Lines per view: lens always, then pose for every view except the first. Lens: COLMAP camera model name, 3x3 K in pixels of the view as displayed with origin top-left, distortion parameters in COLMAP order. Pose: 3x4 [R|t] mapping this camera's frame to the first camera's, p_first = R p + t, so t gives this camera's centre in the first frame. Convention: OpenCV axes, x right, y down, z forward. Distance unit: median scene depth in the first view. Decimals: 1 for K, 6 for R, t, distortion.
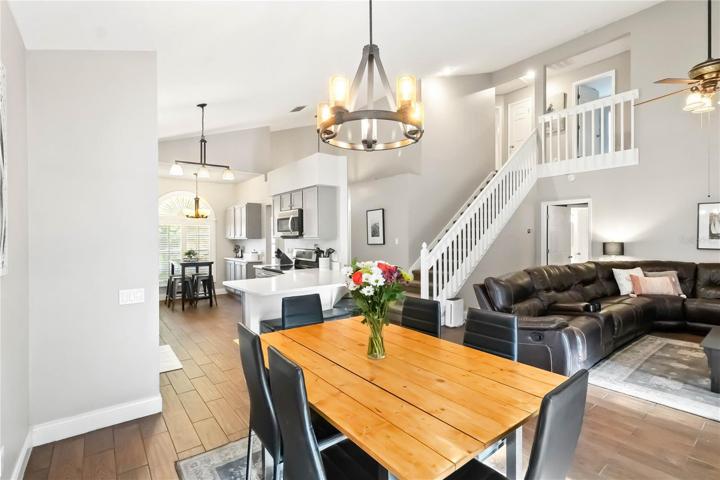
lens RADIAL K [[334.1, 0, 366.5], [0, 334.1, 237.0], [0, 0, 1]] dist [0.002492, 0.000402]
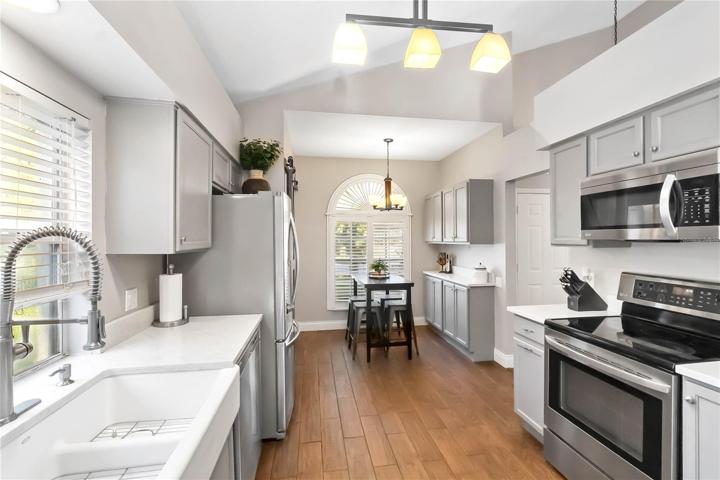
lens RADIAL K [[334.1, 0, 364.7], [0, 334.1, 240.1], [0, 0, 1]] dist [0.002492, 0.000402]
pose [[0.869521, 0.004484, -0.493876, -0.234828], [-0.001749, 0.999980, 0.005999, -0.004055], [0.493894, -0.004353, 0.869511, 0.431962]]
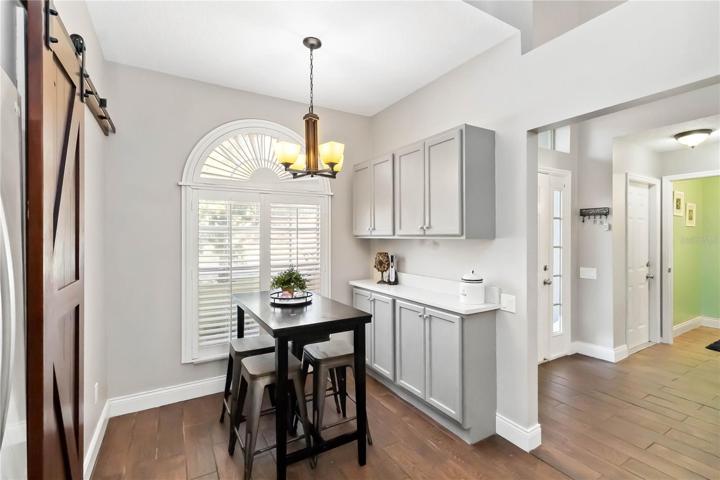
lens RADIAL K [[334.1, 0, 369.1], [0, 334.1, 235.0], [0, 0, 1]] dist [0.002492, 0.000402]
pose [[0.991547, 0.004367, -0.129673, -0.405623], [-0.004393, 0.999990, 0.000089, 0.002635], [0.129672, 0.000482, 0.991557, 0.676571]]
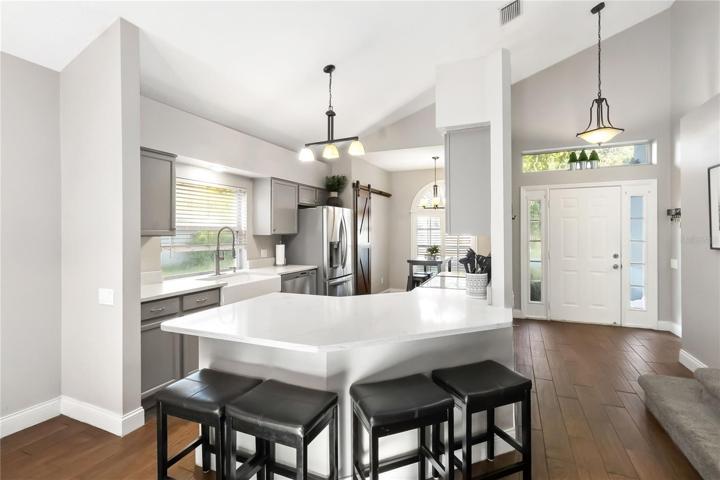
lens RADIAL K [[334.1, 0, 364.4], [0, 334.1, 224.2], [0, 0, 1]] dist [0.002492, 0.000402]
pose [[0.465158, -0.014886, -0.885102, 0.166254], [-0.000683, 0.999852, -0.017175, -0.001647], [0.885227, 0.008593, 0.465079, 0.437352]]
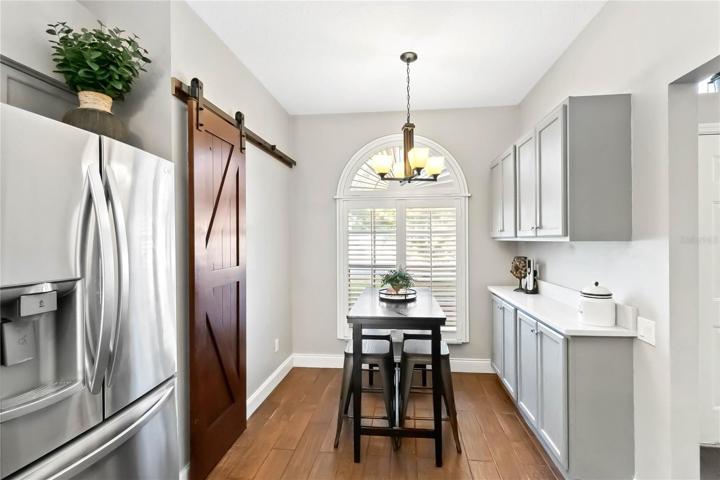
lens RADIAL K [[334.1, 0, 366.6], [0, 334.1, 239.0], [0, 0, 1]] dist [0.002492, 0.000402]
pose [[0.712571, 0.002737, -0.701595, -0.289634], [0.001366, 0.999985, 0.005288, 0.002896], [0.701599, -0.004726, 0.712557, 0.713823]]
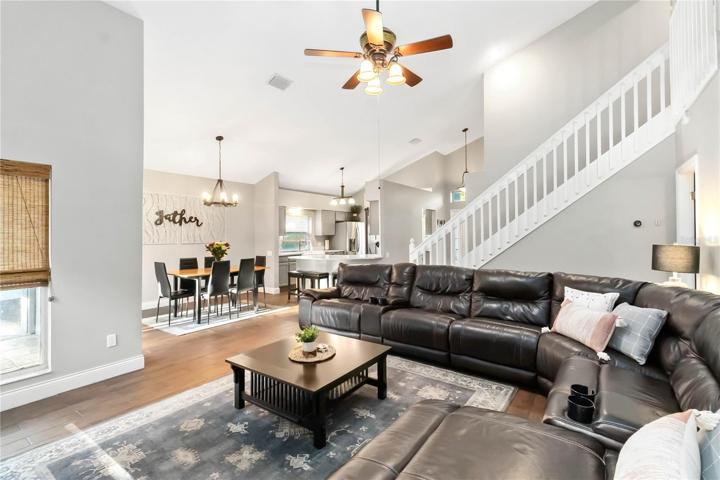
lens RADIAL K [[334.1, 0, 359.8], [0, 334.1, 236.3], [0, 0, 1]] dist [0.002492, 0.000402]
pose [[0.261759, 0.008215, -0.965098, 0.931661], [-0.004273, 0.999964, 0.007353, 0.000410], [0.965124, 0.002199, 0.261784, 0.359951]]
